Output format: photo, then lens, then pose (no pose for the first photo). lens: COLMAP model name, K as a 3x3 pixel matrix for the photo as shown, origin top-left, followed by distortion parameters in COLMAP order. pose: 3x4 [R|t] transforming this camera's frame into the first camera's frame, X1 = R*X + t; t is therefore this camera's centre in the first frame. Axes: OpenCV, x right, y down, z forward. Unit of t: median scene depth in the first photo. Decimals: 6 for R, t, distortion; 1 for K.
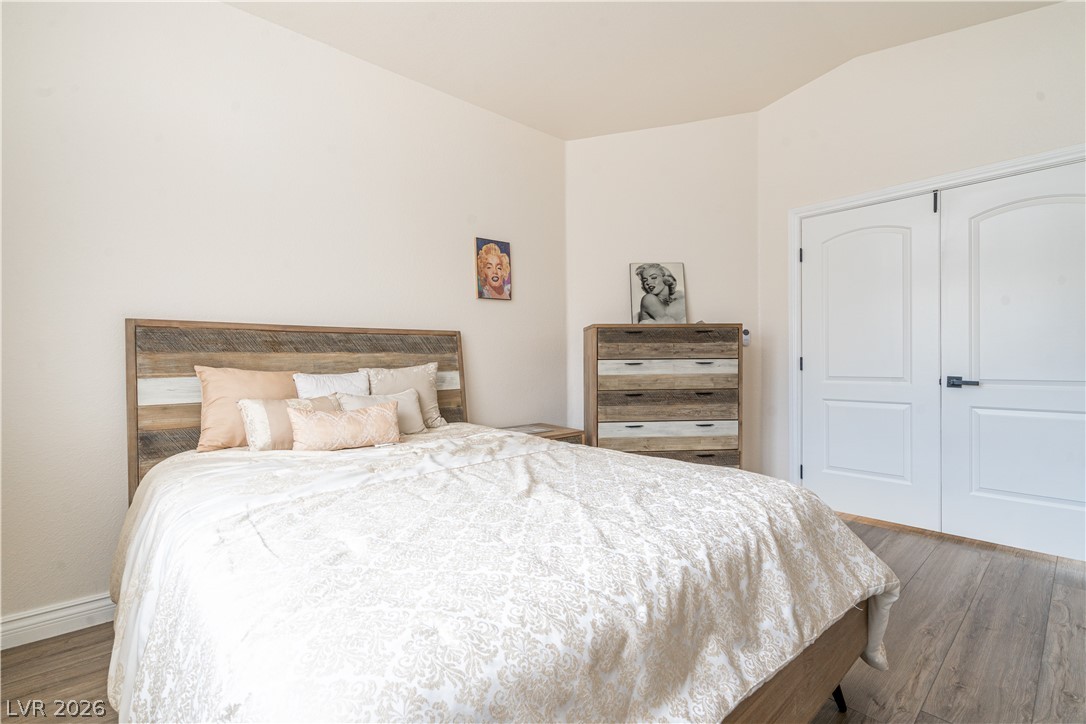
lens RADIAL K [[495.2, 0, 543.5], [0, 495.2, 360.7], [0, 0, 1]] dist [-0.005136, 0.003175]
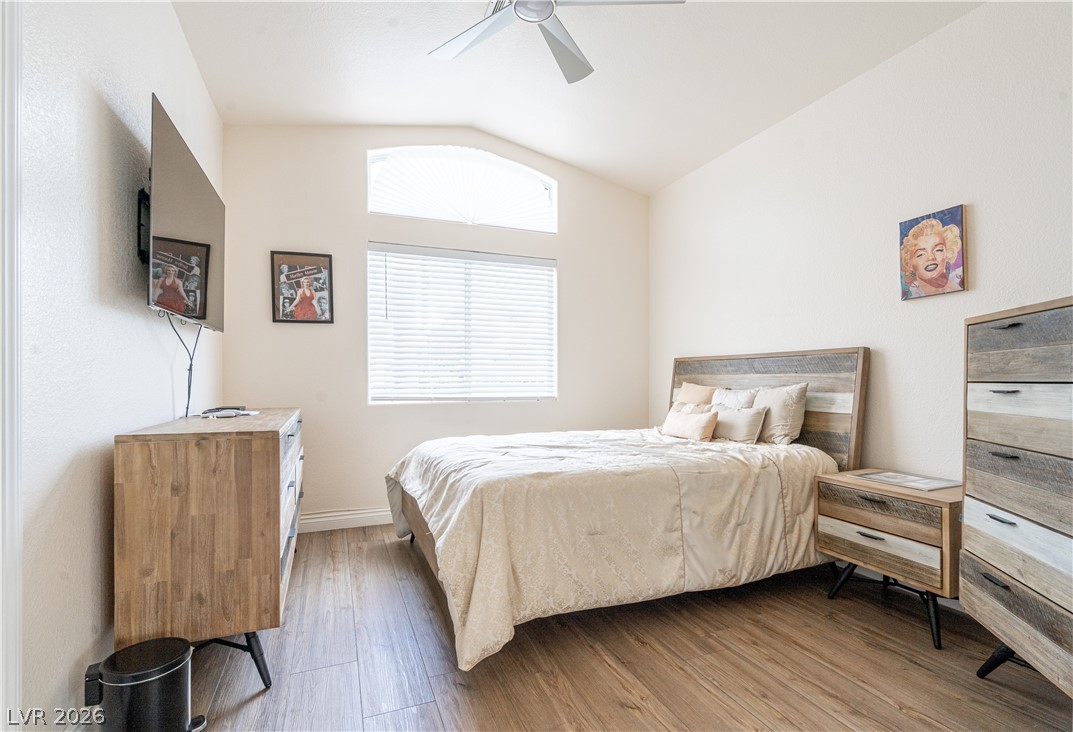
lens RADIAL K [[505.1, 0, 538.8], [0, 505.1, 375.5], [0, 0, 1]] dist [-0.003700, 0.001215]
pose [[-0.329831, -0.001013, -0.944039, 0.785600], [-0.003547, 0.999994, 0.000166, -0.007951], [0.944033, 0.003403, -0.329833, 0.717842]]
